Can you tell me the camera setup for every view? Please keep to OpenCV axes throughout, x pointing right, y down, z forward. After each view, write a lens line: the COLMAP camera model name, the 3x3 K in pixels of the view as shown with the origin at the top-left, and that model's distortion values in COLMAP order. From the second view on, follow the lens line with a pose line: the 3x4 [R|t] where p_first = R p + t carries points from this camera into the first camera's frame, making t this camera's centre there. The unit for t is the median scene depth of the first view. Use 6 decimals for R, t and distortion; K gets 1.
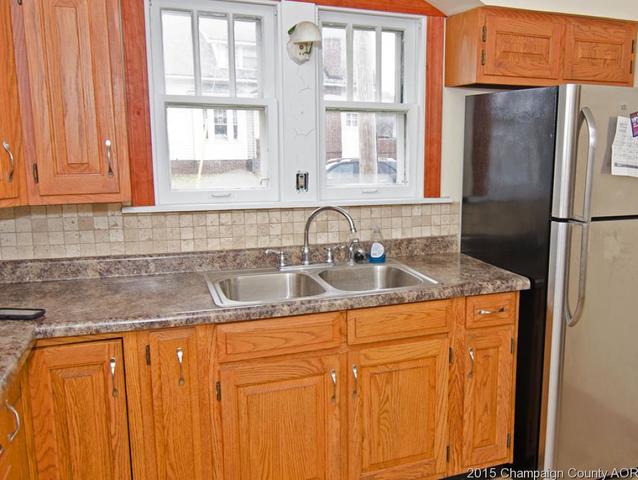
lens RADIAL K [[598.9, 0, 419.4], [0, 598.9, 239.7], [0, 0, 1]] dist [0.002011, -0.006461]
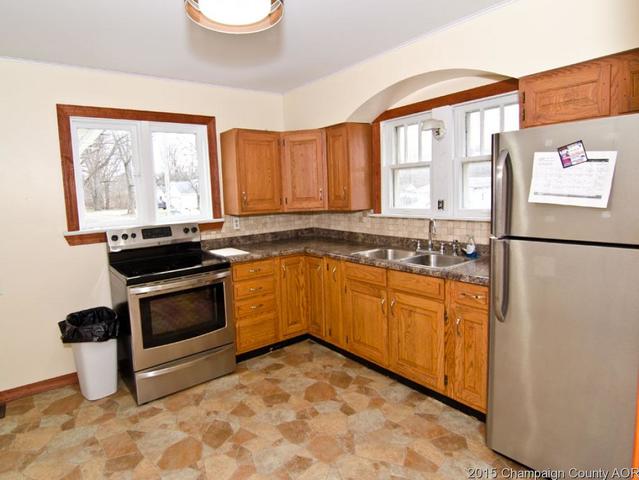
lens RADIAL K [[395.2, 0, 294.5], [0, 395.2, 230.6], [0, 0, 1]] dist [-0.002002, -0.000777]
pose [[0.189269, 0.079513, -0.978701, 0.926076], [-0.119332, 0.991191, 0.057450, -0.038816], [0.974647, 0.105917, 0.197090, 0.366766]]
